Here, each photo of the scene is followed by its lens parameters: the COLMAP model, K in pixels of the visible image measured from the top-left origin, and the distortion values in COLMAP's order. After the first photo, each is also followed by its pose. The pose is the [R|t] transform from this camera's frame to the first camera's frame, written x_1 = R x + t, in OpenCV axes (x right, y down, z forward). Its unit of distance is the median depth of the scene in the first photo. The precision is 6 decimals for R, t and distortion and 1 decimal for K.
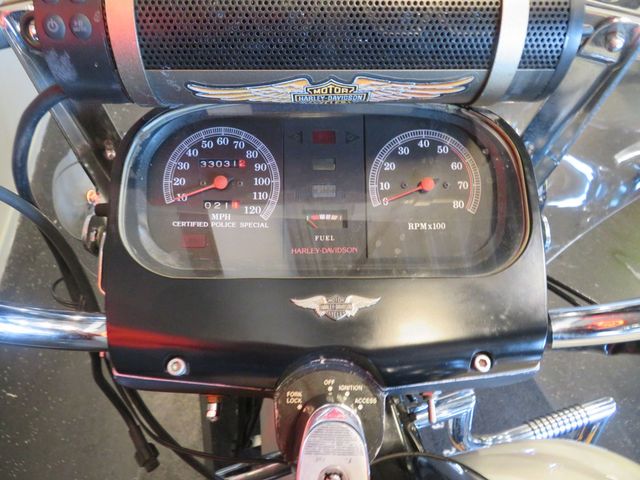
lens RADIAL K [[455.1, 0, 320.0], [0, 455.1, 240.0], [0, 0, 1]] dist [-0.001013, 0.007652]
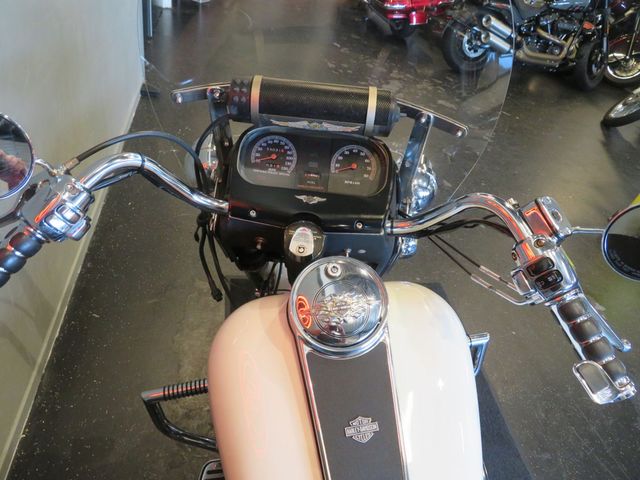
lens RADIAL K [[455.1, 0, 320.0], [0, 455.1, 240.0], [0, 0, 1]] dist [-0.001013, 0.007652]
pose [[0.991993, 0.115387, -0.051346, 0.225645], [-0.119058, 0.990024, -0.075356, 0.496342], [0.042138, 0.080866, 0.995834, -1.492759]]
